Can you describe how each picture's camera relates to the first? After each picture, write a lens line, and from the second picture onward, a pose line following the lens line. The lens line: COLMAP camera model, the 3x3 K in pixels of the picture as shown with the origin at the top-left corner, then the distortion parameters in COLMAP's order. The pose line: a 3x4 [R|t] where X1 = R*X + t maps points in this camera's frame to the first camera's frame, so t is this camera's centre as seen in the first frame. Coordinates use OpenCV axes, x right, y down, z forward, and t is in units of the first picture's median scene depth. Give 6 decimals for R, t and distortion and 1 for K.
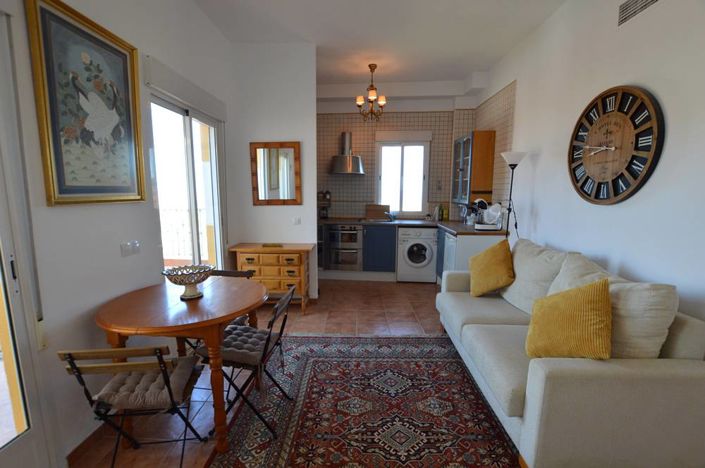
lens RADIAL K [[315.8, 0, 353.4], [0, 315.8, 235.6], [0, 0, 1]] dist [-0.027990, 0.001617]
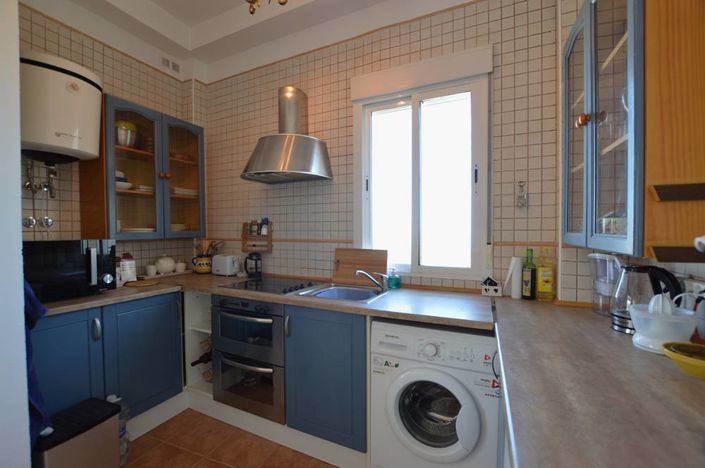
lens RADIAL K [[315.8, 0, 352.3], [0, 315.8, 236.6], [0, 0, 1]] dist [-0.027990, 0.001617]
pose [[0.934144, 0.000476, -0.356896, 0.222912], [-0.044574, 0.992325, -0.115347, -0.067528], [0.354102, 0.123659, 0.926995, 0.628825]]
